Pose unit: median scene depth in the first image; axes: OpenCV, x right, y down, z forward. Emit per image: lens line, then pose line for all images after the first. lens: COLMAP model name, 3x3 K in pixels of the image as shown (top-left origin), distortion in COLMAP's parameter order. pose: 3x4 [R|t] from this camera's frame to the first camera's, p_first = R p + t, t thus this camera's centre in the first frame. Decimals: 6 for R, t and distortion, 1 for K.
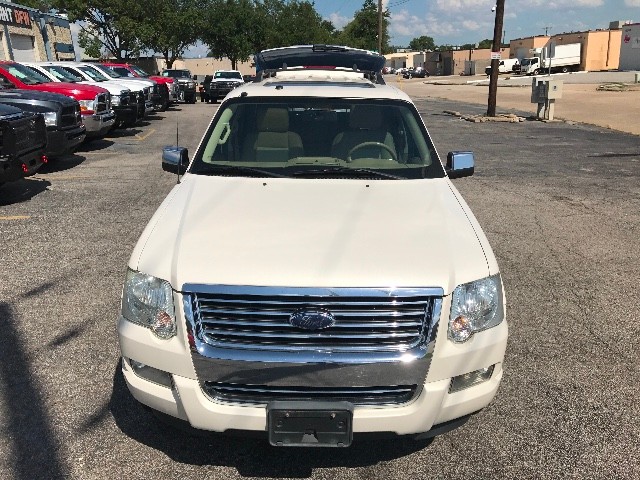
lens RADIAL K [[538.5, 0, 301.0], [0, 538.5, 234.3], [0, 0, 1]] dist [0.022555, -0.019666]
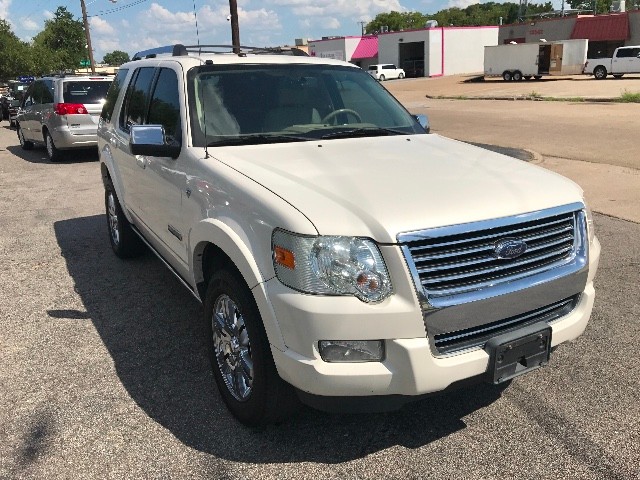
lens RADIAL K [[538.5, 0, 316.0], [0, 538.5, 237.4], [0, 0, 1]] dist [0.022555, -0.019666]
pose [[0.854380, -0.157753, 0.495124, -0.707240], [0.167767, 0.985522, 0.024503, 0.048013], [-0.491821, 0.062131, 0.868476, 0.271250]]
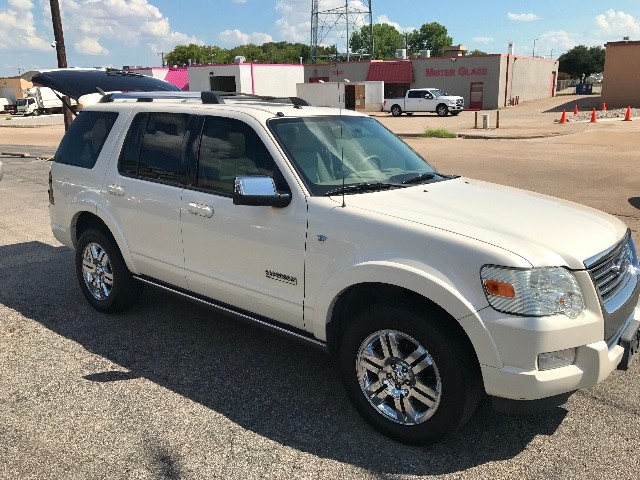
lens RADIAL K [[538.5, 0, 321.3], [0, 538.5, 240.4], [0, 0, 1]] dist [0.022555, -0.019666]
pose [[0.611240, -0.182583, 0.770097, -1.310708], [0.229415, 0.972125, 0.048390, -0.124172], [-0.757465, 0.147094, 0.636089, 0.631250]]
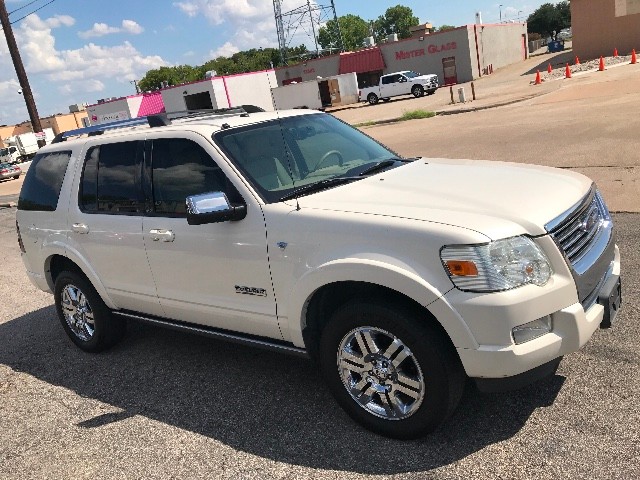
lens RADIAL K [[538.5, 0, 319.7], [0, 538.5, 239.3], [0, 0, 1]] dist [0.022555, -0.019666]
pose [[0.577532, -0.280948, 0.766502, -1.230009], [0.386266, 0.921209, 0.046615, -0.104191], [-0.719205, 0.269152, 0.640548, 0.577355]]
